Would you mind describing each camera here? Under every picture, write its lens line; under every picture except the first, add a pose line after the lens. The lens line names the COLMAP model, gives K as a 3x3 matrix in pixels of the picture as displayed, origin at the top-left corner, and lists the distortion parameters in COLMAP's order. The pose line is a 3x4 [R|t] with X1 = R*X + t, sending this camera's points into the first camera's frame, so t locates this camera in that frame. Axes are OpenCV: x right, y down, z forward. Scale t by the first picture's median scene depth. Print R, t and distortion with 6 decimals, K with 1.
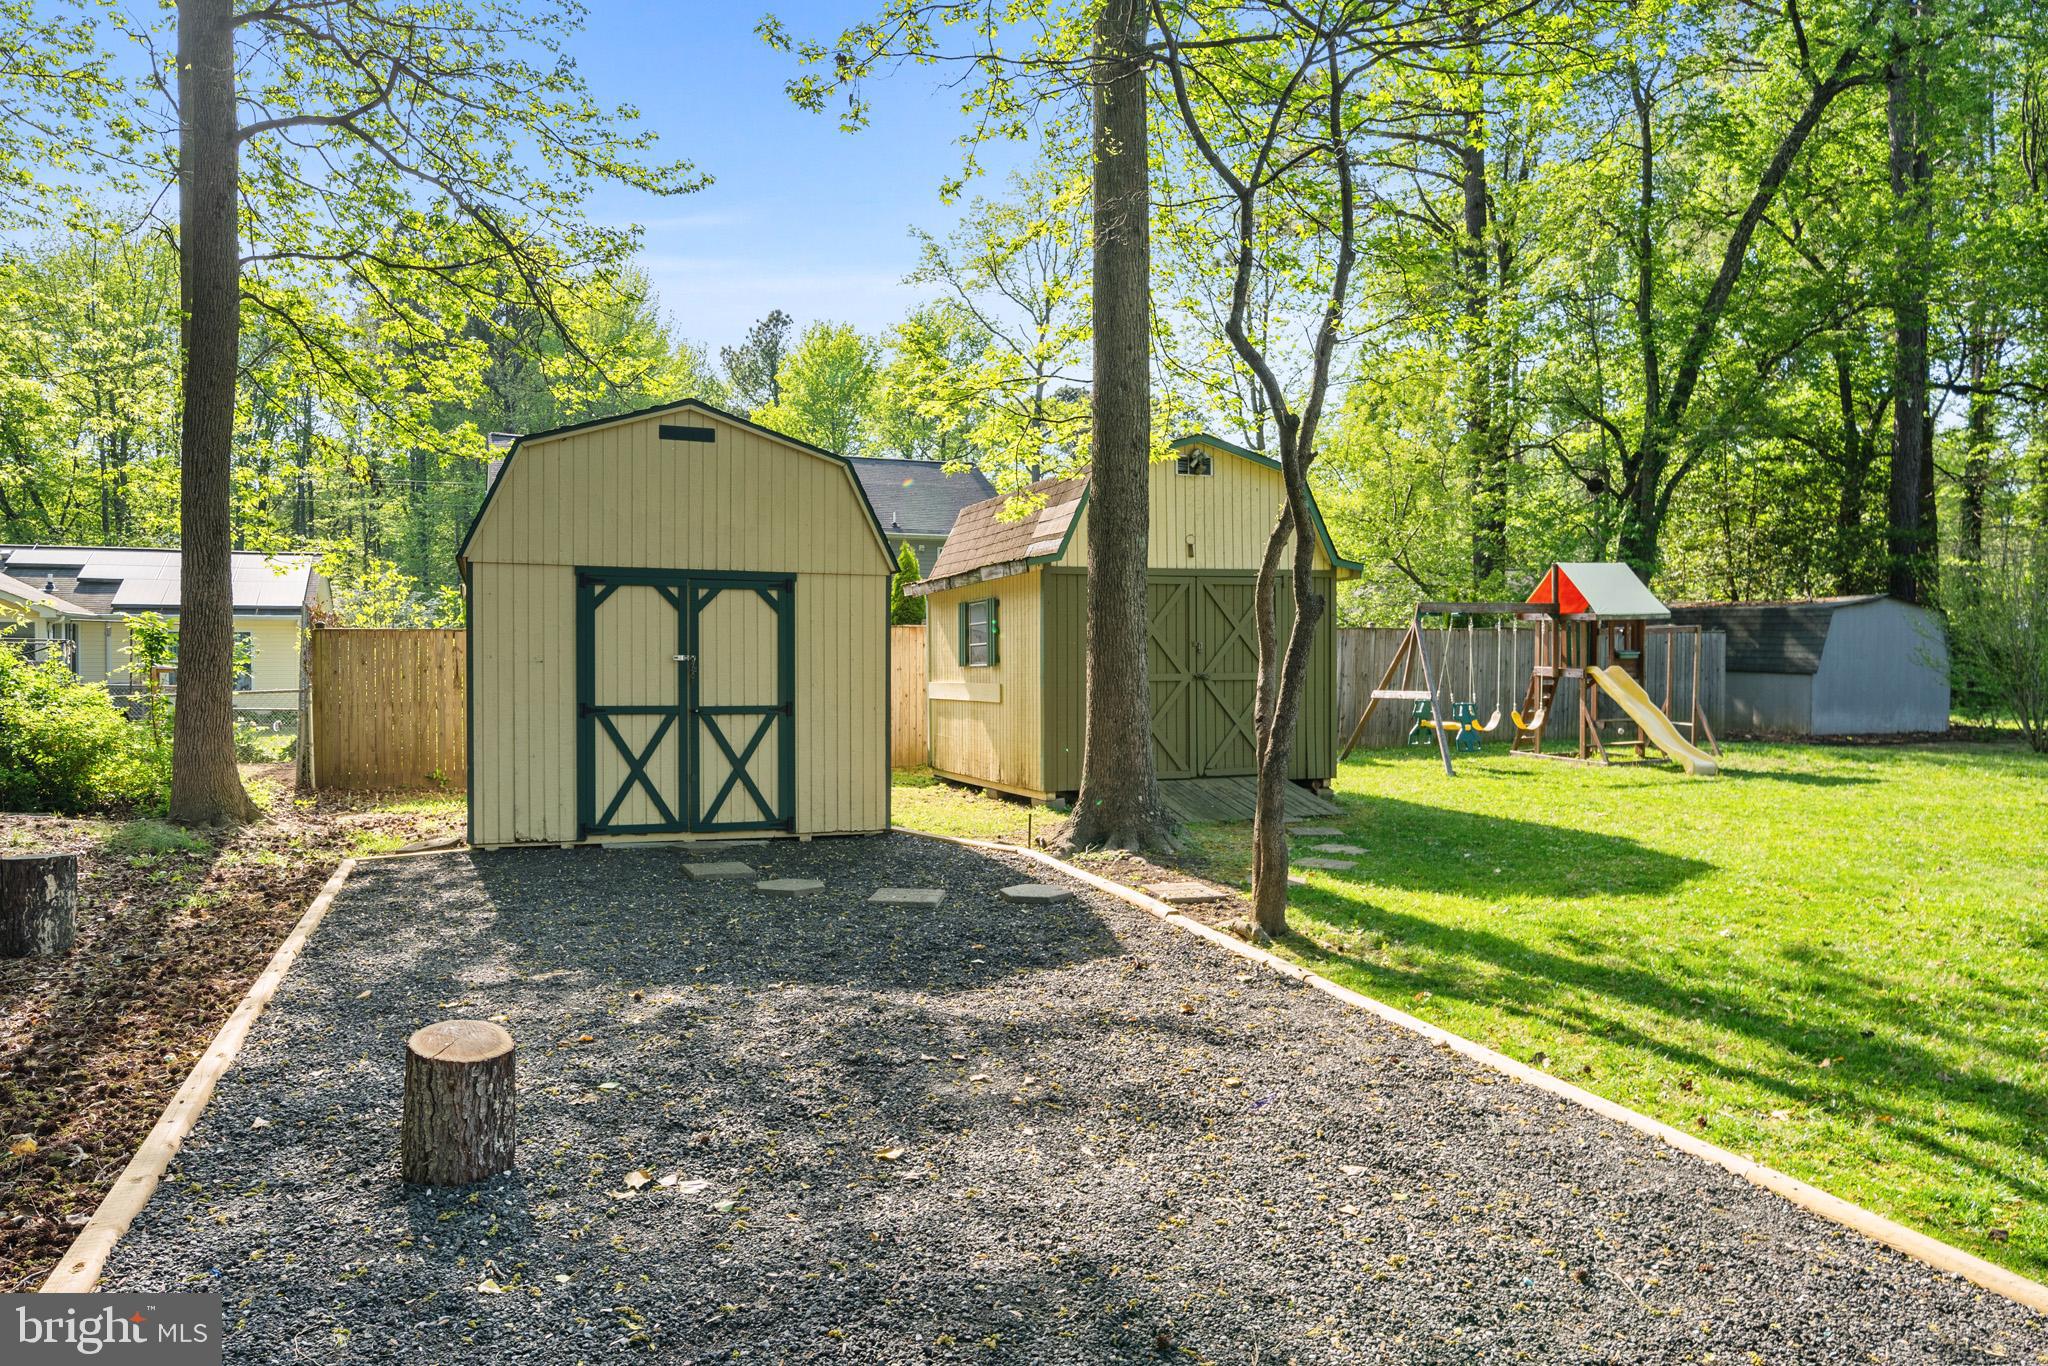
lens RADIAL K [[1415.7, 0, 1026.3], [0, 1415.7, 688.9], [0, 0, 1]] dist [-0.009091, -0.002057]
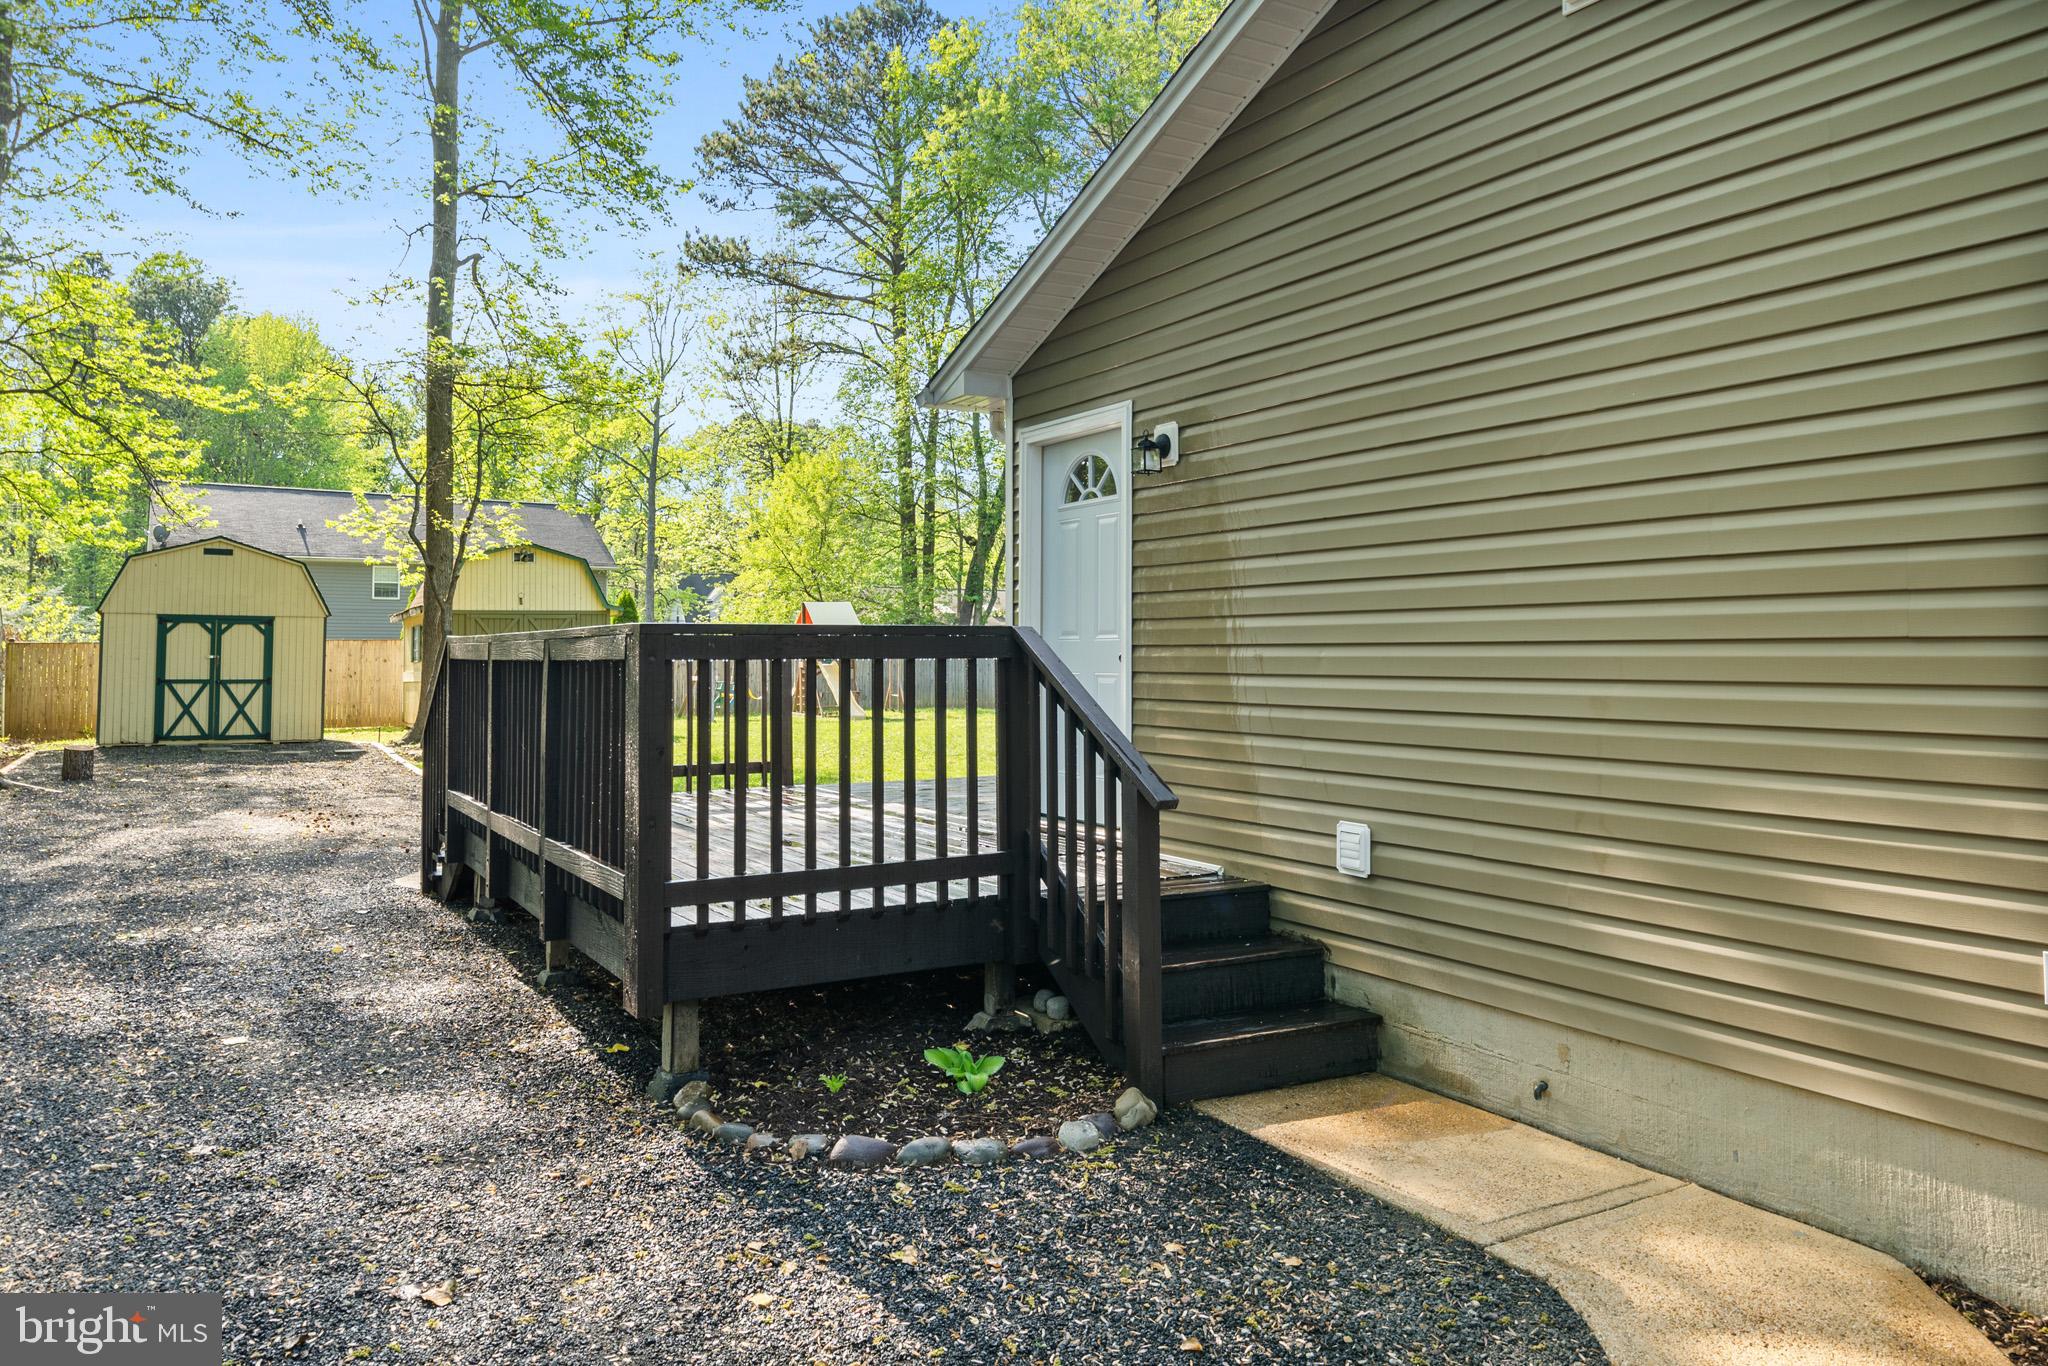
lens RADIAL K [[1415.7, 0, 1052.5], [0, 1415.7, 577.0], [0, 0, 1]] dist [-0.009091, -0.002057]
pose [[0.980999, 0.004795, 0.193954, 0.581795], [0.011136, 0.996655, -0.080963, 0.044284], [-0.193693, 0.081585, 0.977664, -1.322165]]
